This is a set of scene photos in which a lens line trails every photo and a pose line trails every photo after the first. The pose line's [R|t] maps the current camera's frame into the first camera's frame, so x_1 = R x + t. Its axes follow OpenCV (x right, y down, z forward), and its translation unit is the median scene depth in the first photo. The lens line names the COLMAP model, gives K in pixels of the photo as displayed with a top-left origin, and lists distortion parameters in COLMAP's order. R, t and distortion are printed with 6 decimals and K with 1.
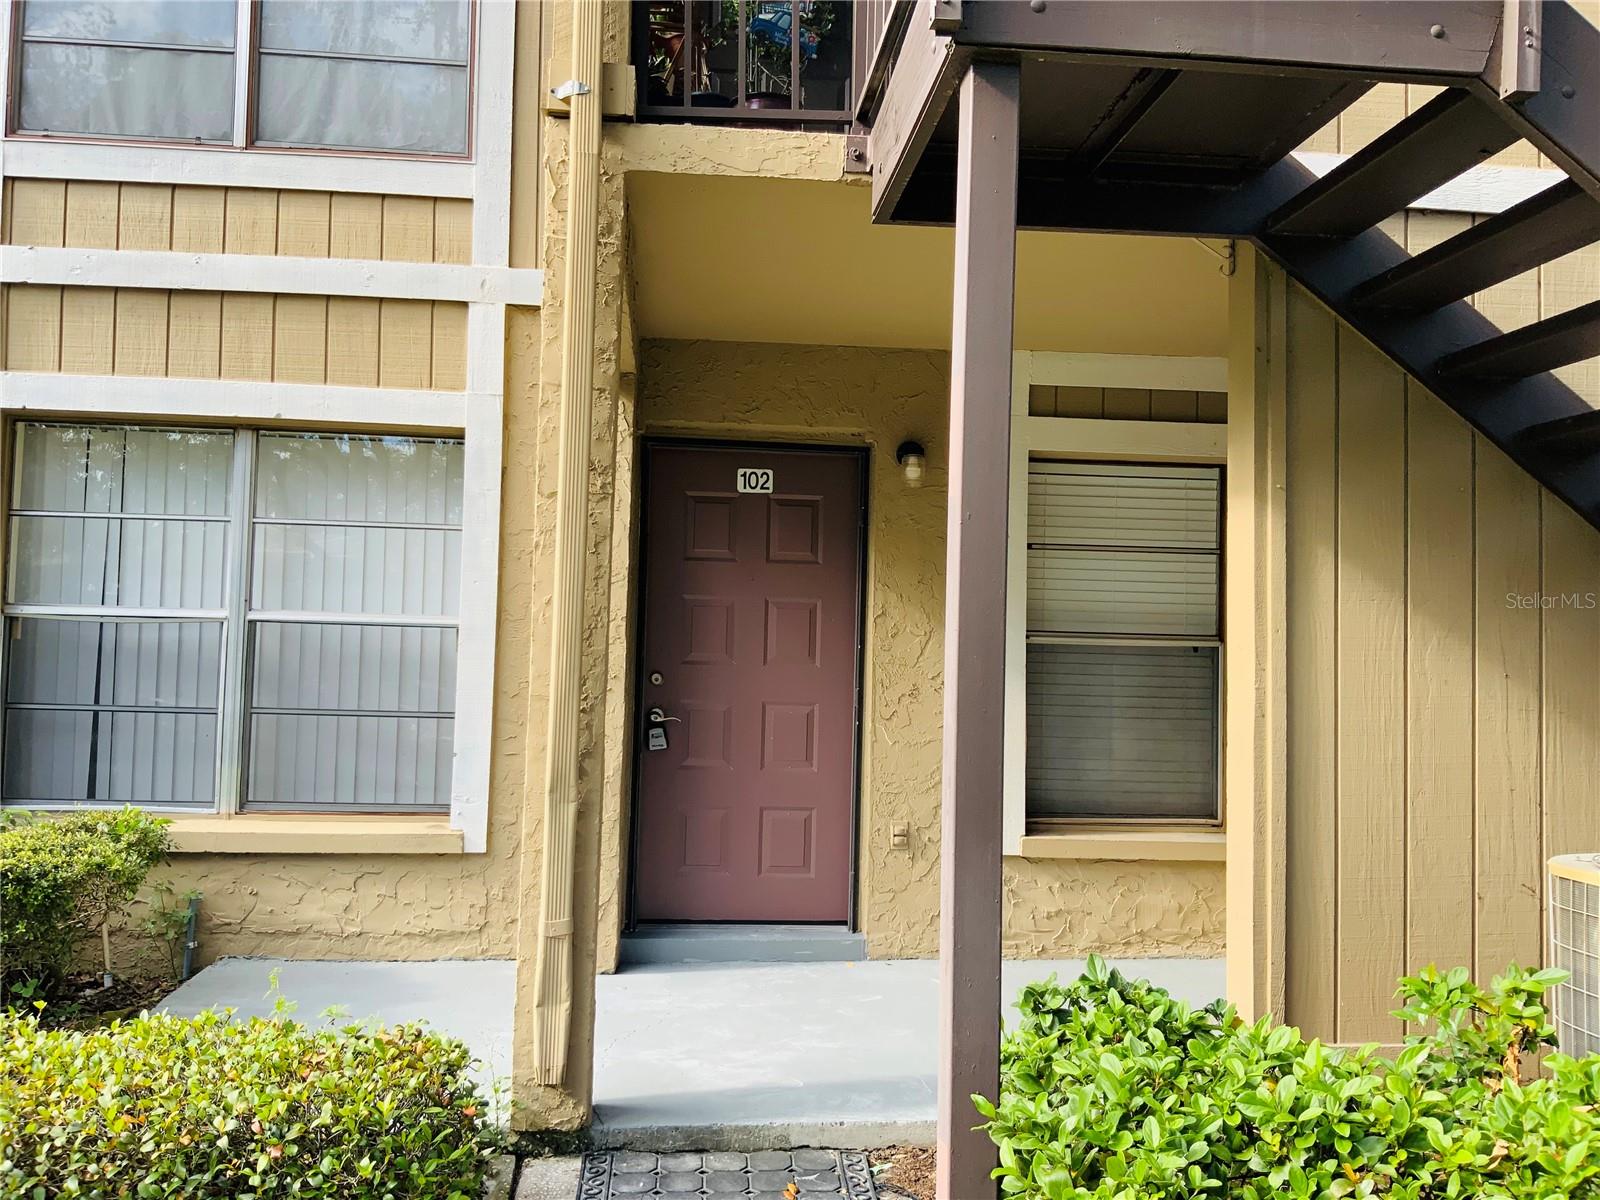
lens RADIAL K [[1341.7, 0, 794.0], [0, 1341.7, 604.4], [0, 0, 1]] dist [0.093432, -0.203421]
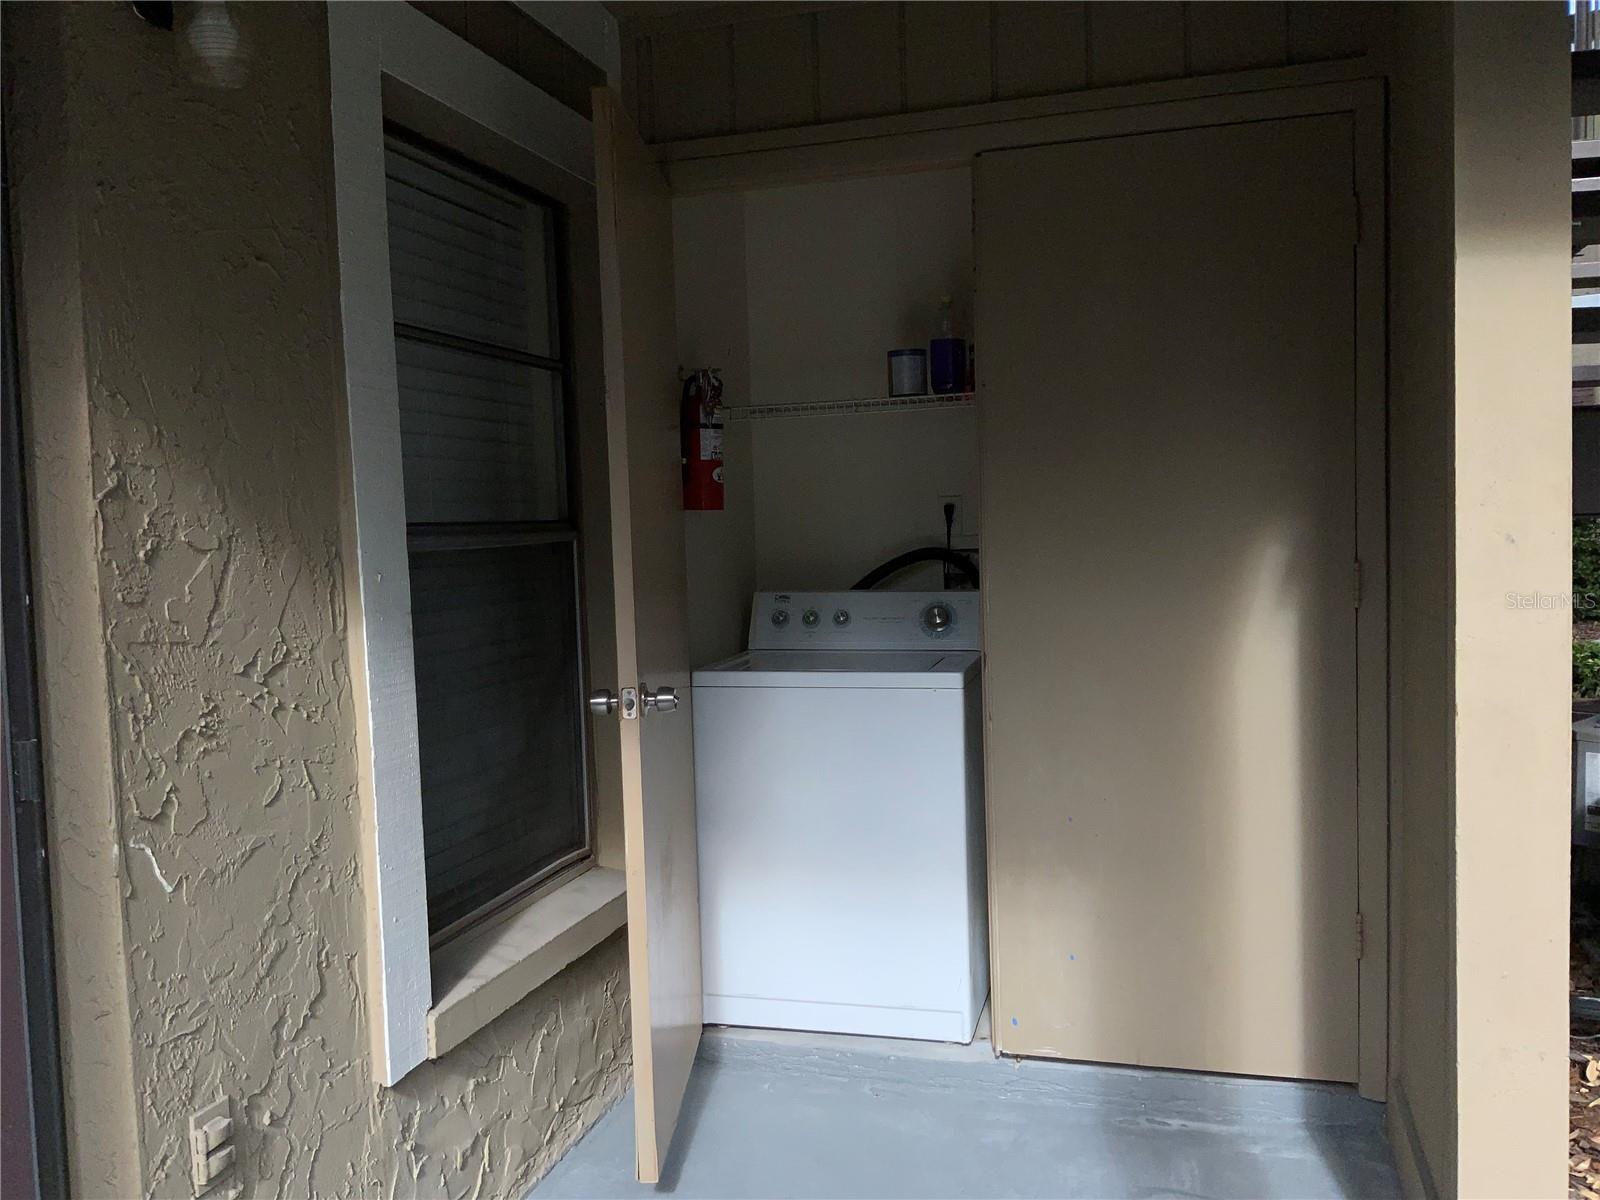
lens RADIAL K [[1341.7, 0, 794.0], [0, 1341.7, 604.4], [0, 0, 1]] dist [0.093432, -0.203421]
pose [[0.387239, -0.093100, 0.917267, -0.167617], [0.002691, 0.994999, 0.099853, 0.002748], [-0.921975, -0.036199, 0.385553, 0.749758]]
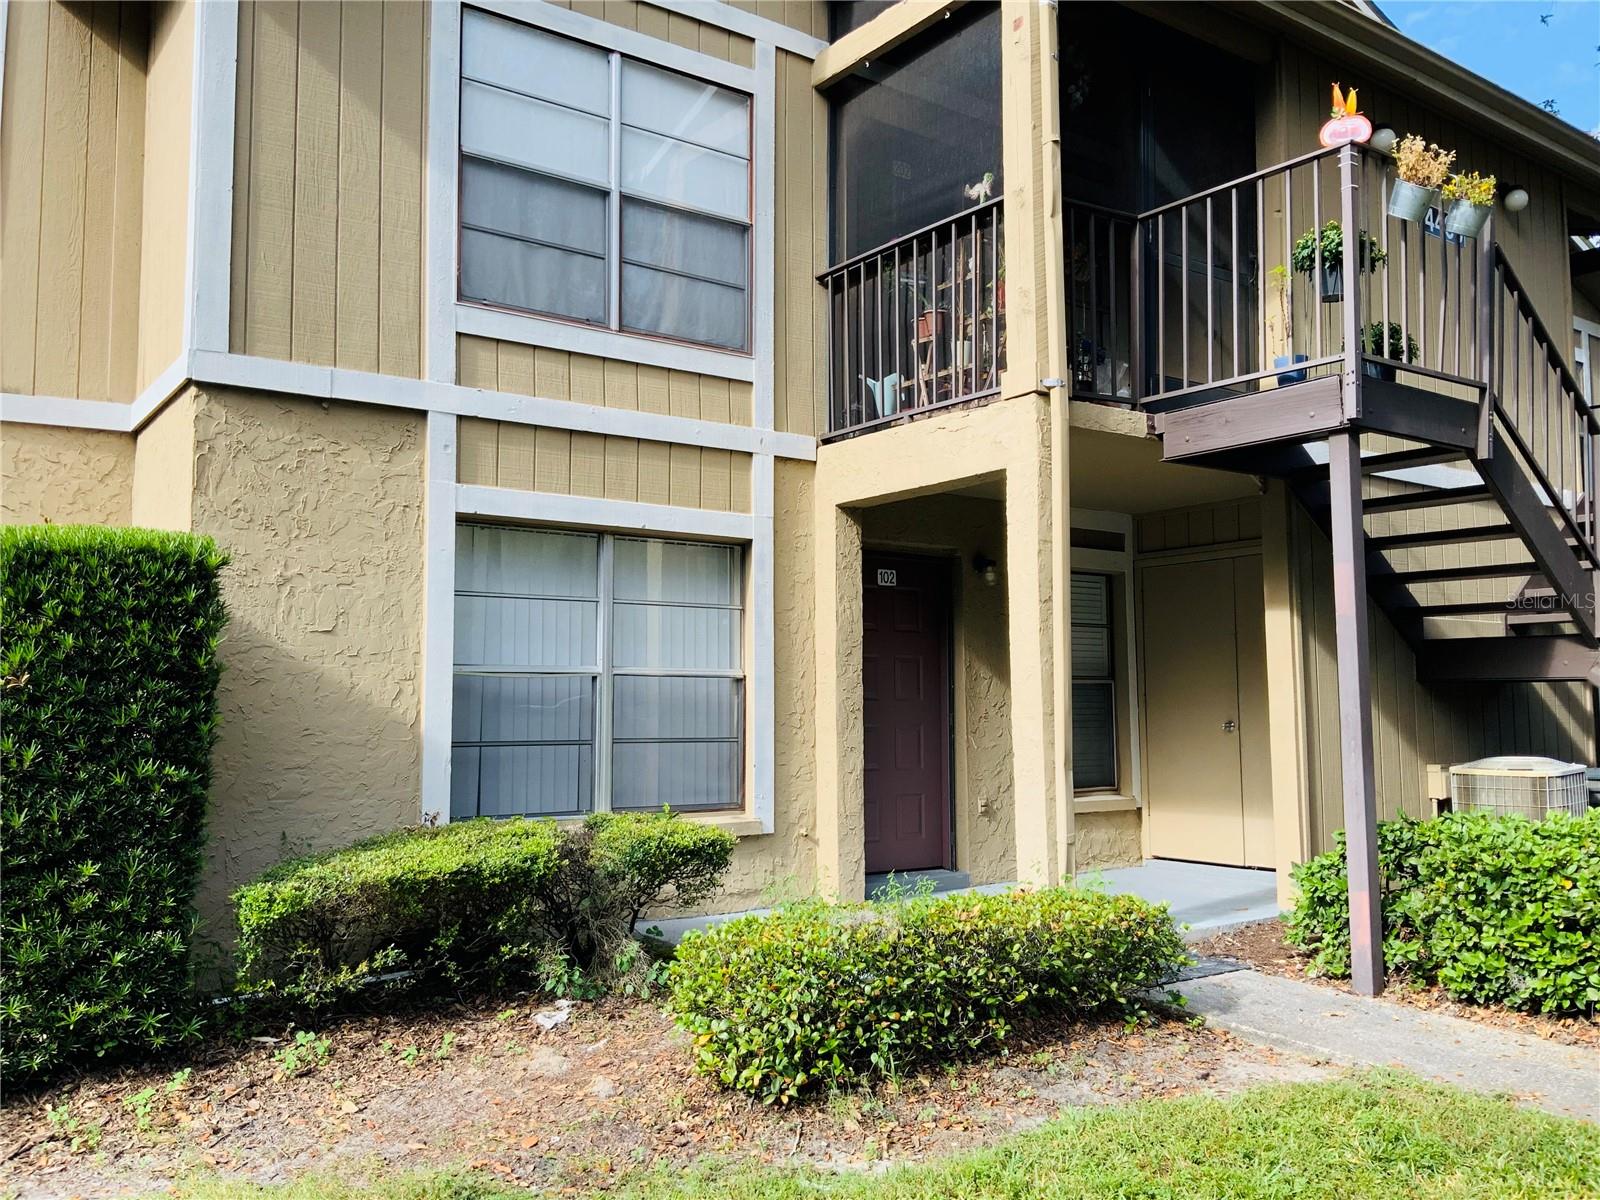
lens RADIAL K [[1341.7, 0, 794.0], [0, 1341.7, 604.4], [0, 0, 1]] dist [0.093432, -0.203421]
pose [[0.863613, 0.013691, 0.503969, -0.924910], [0.003447, 0.999447, -0.033058, -0.013485], [-0.504143, 0.030287, 0.863089, -0.260767]]
